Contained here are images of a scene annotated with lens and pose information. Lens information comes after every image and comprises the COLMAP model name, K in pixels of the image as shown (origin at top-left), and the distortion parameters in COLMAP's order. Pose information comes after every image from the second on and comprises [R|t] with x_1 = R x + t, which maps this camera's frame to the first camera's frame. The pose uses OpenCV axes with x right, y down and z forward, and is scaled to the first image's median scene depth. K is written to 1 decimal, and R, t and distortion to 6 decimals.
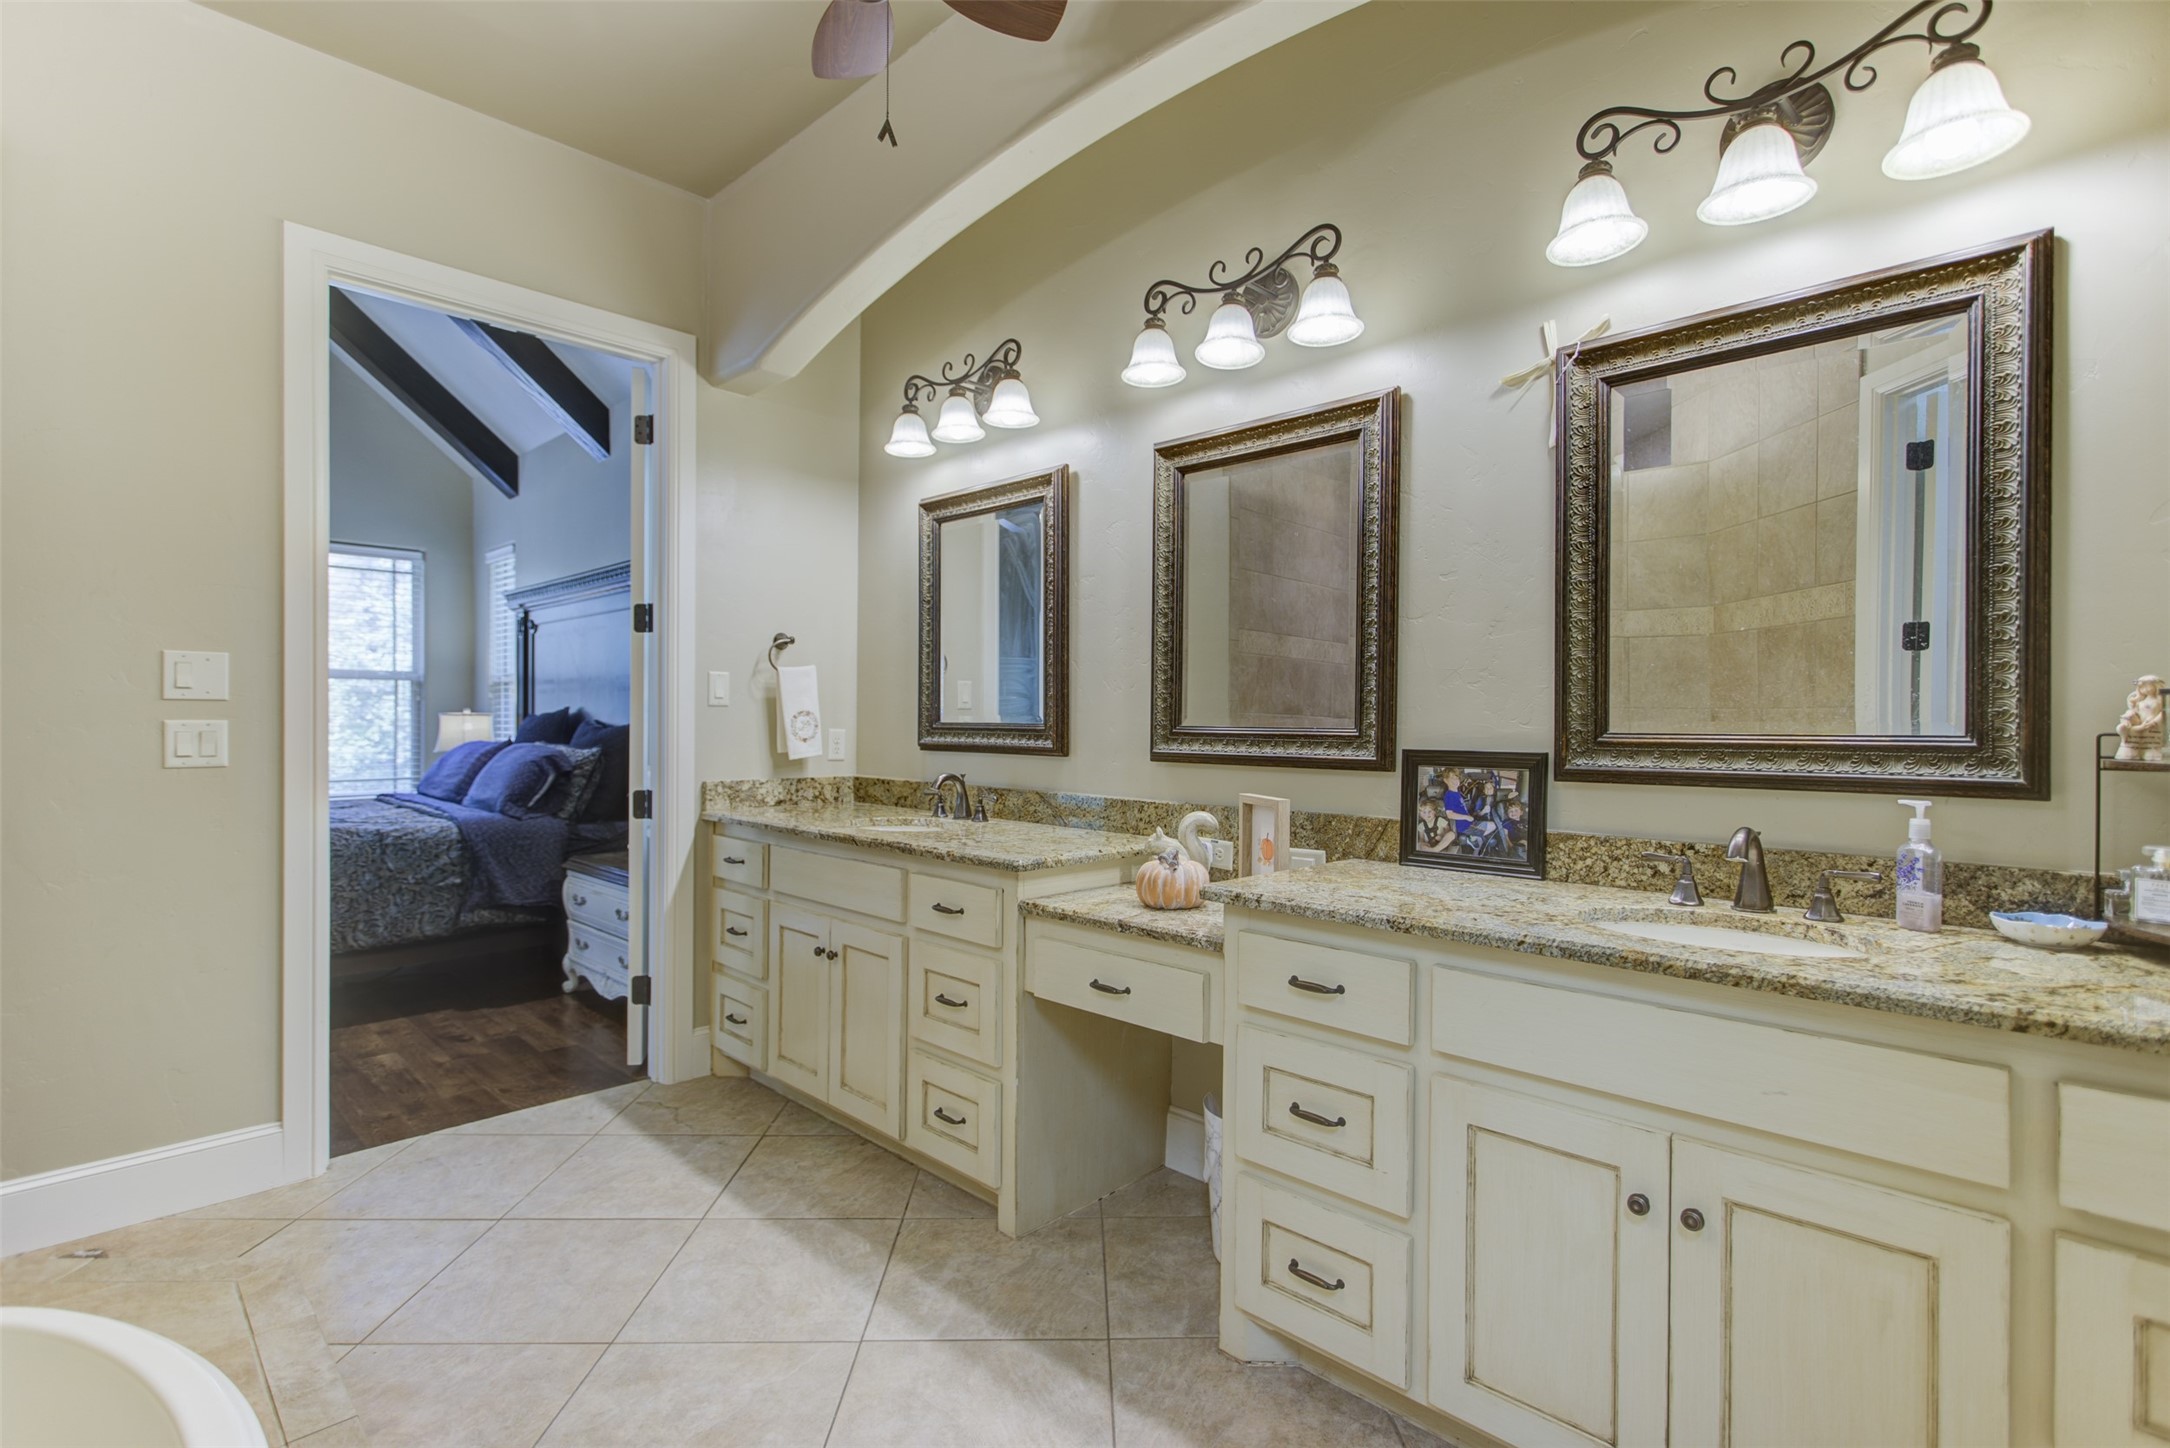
lens RADIAL K [[1017.1, 0, 1091.2], [0, 1017.1, 727.4], [0, 0, 1]] dist [0.002036, 0.001884]
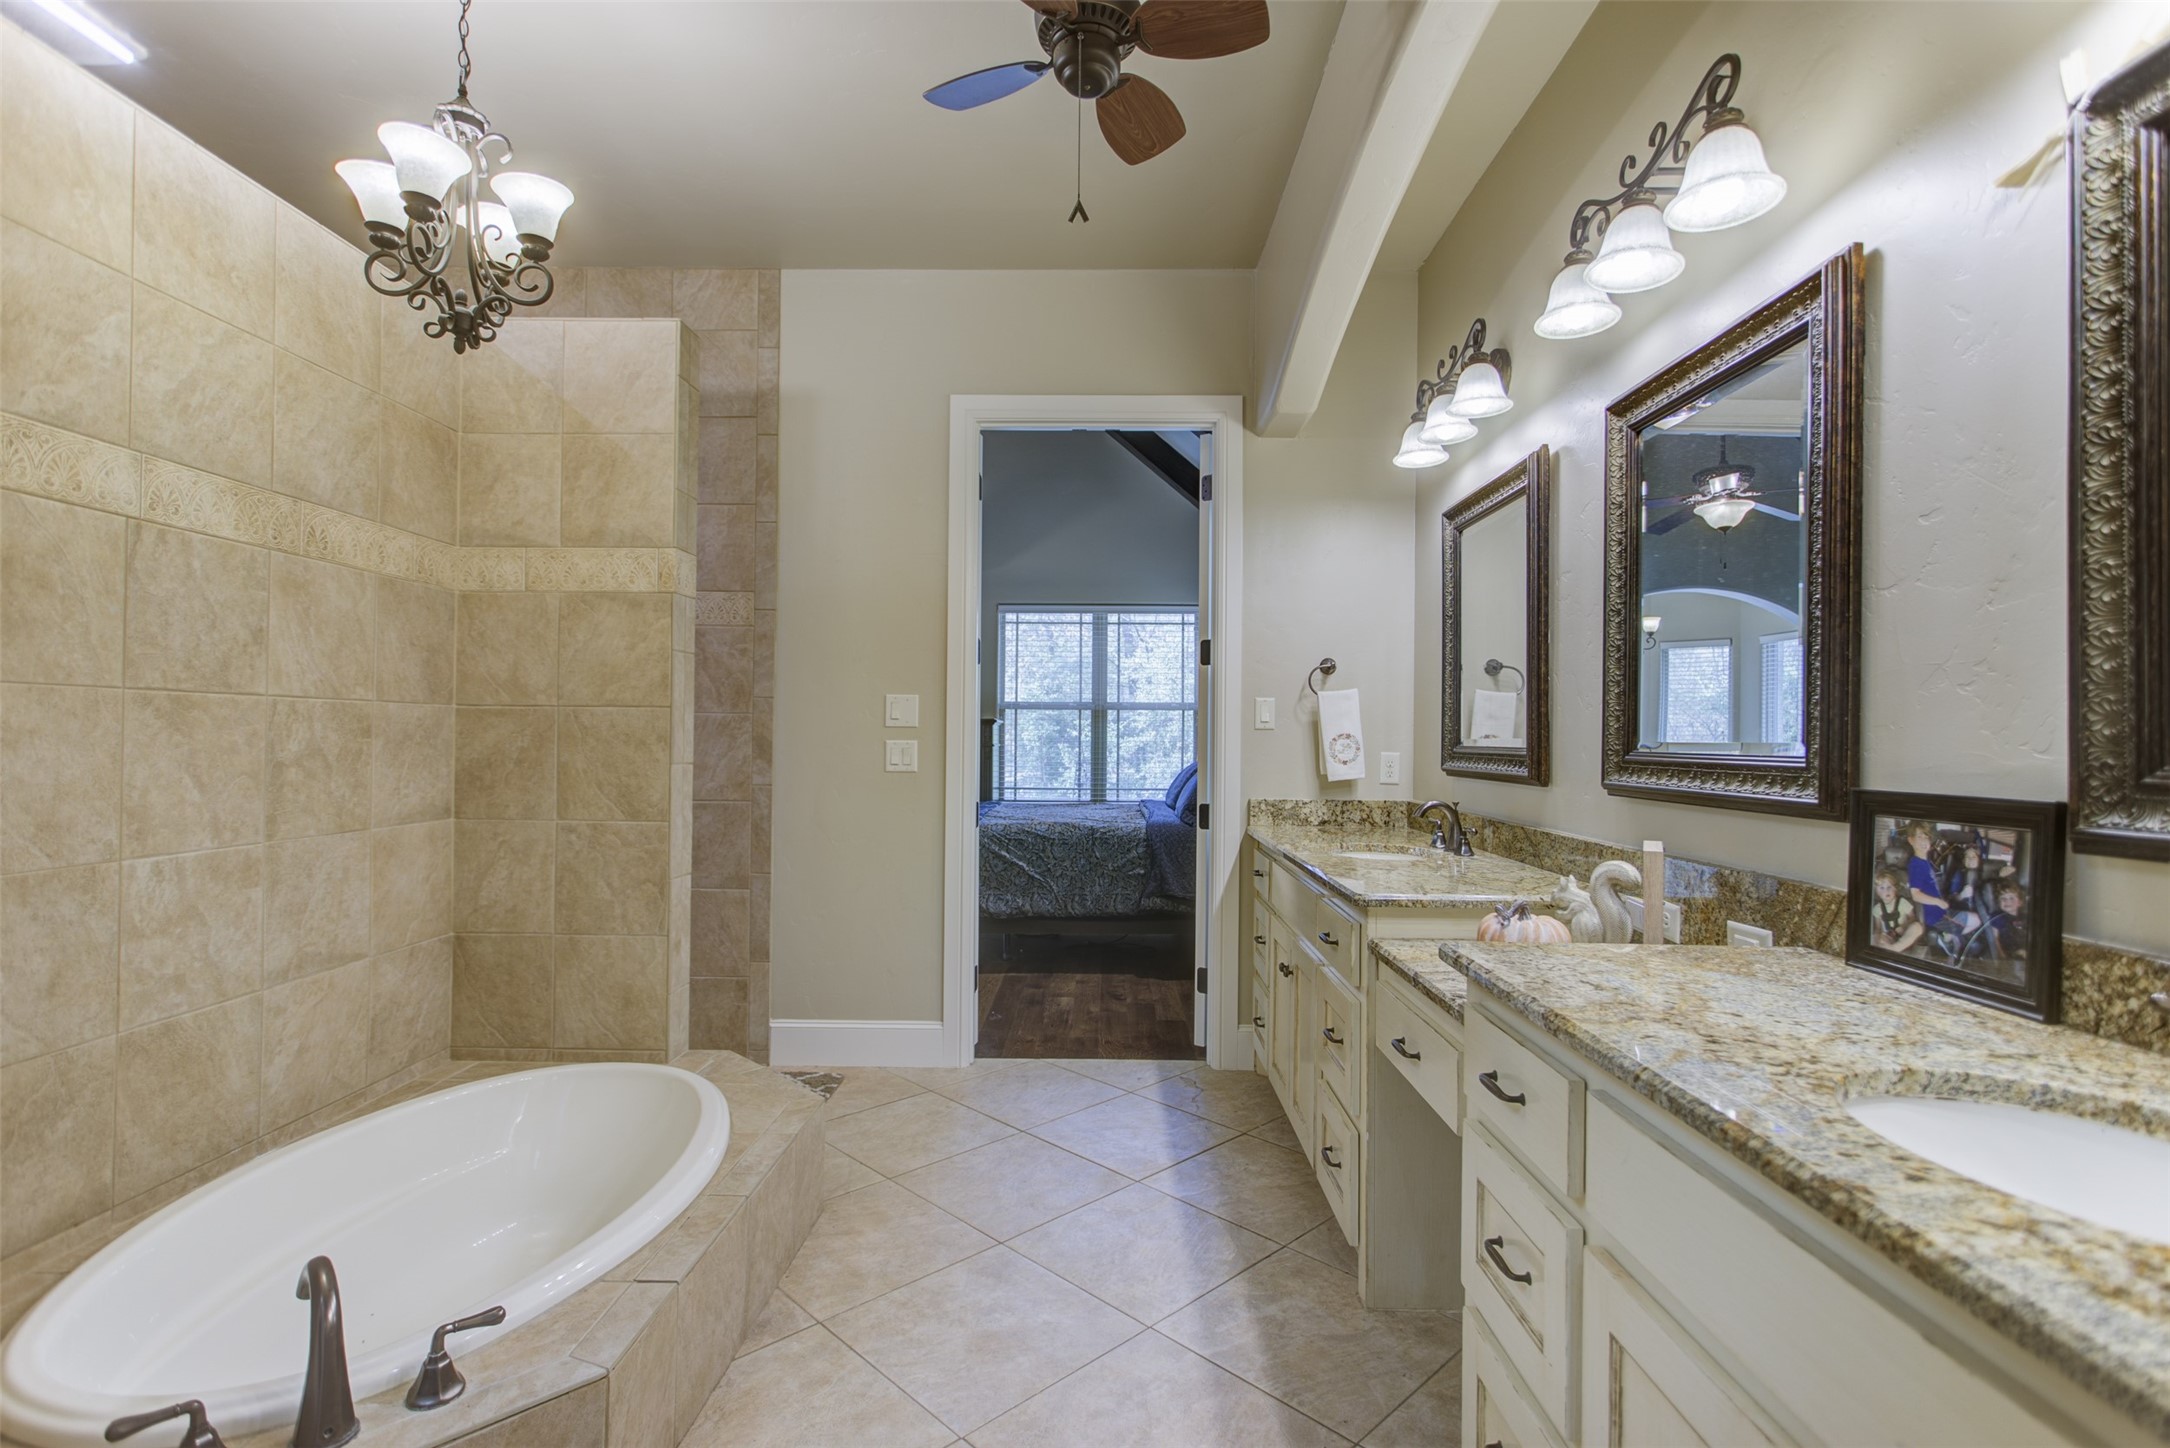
lens RADIAL K [[1017.1, 0, 1091.2], [0, 1017.1, 727.4], [0, 0, 1]] dist [0.002036, 0.001884]
pose [[0.689505, -0.006703, -0.724250, 0.412574], [-0.010775, 0.999752, -0.019511, -0.000232], [0.724200, 0.021257, 0.689262, 0.173576]]
